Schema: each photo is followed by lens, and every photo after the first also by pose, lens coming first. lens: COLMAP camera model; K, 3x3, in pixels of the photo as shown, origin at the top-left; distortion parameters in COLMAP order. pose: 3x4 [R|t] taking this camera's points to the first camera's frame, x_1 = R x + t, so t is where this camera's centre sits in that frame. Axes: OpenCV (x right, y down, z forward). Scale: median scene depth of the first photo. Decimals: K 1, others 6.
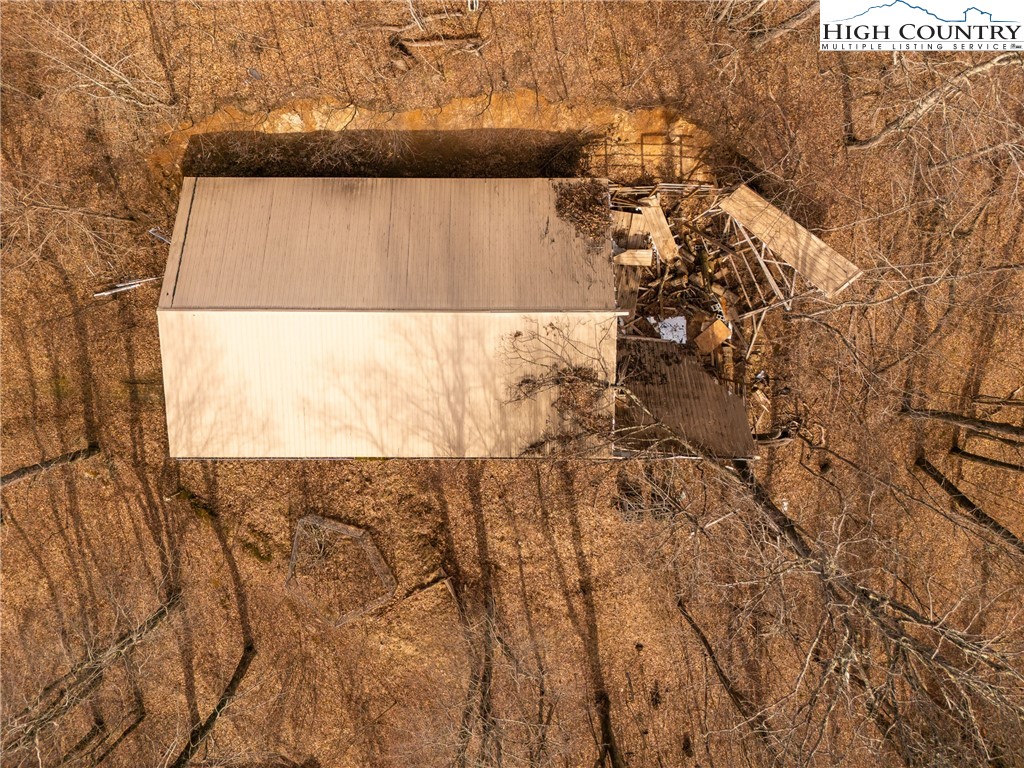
lens RADIAL K [[744.7, 0, 516.7], [0, 744.7, 380.7], [0, 0, 1]] dist [0.050274, -0.036498]
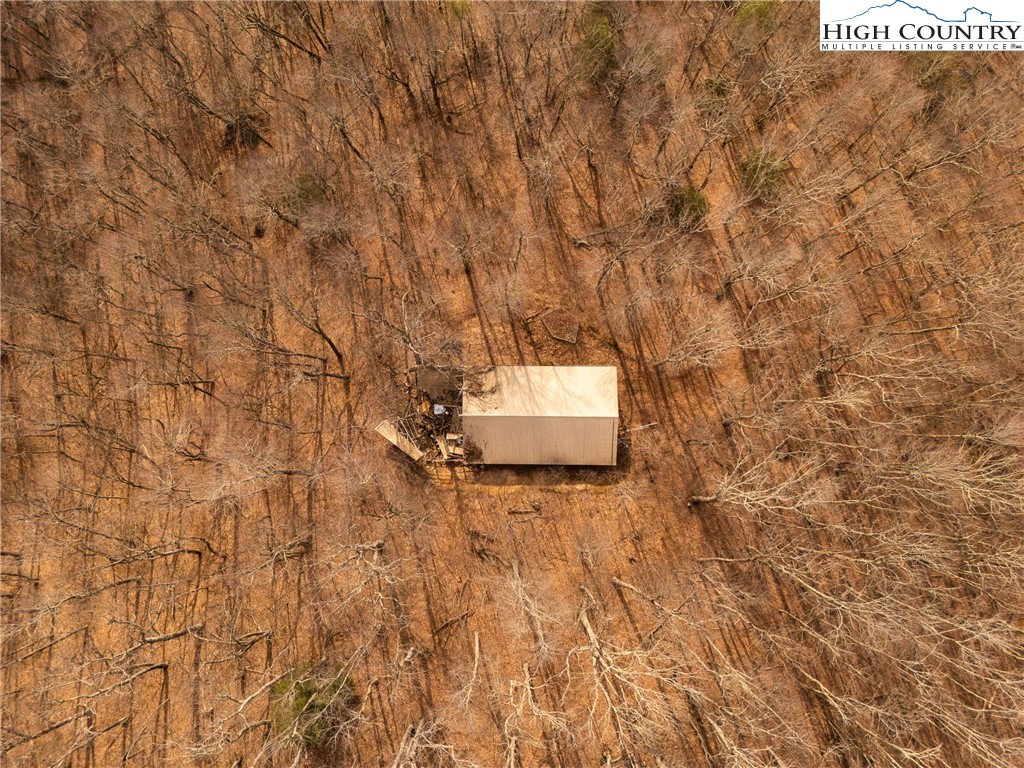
lens RADIAL K [[744.7, 0, 516.7], [0, 744.7, 380.7], [0, 0, 1]] dist [0.050274, -0.036498]
pose [[-0.999944, -0.010183, 0.003036, -0.081217], [0.010093, -0.999550, -0.028255, 0.120728], [0.003322, -0.028223, 0.999596, -1.787735]]
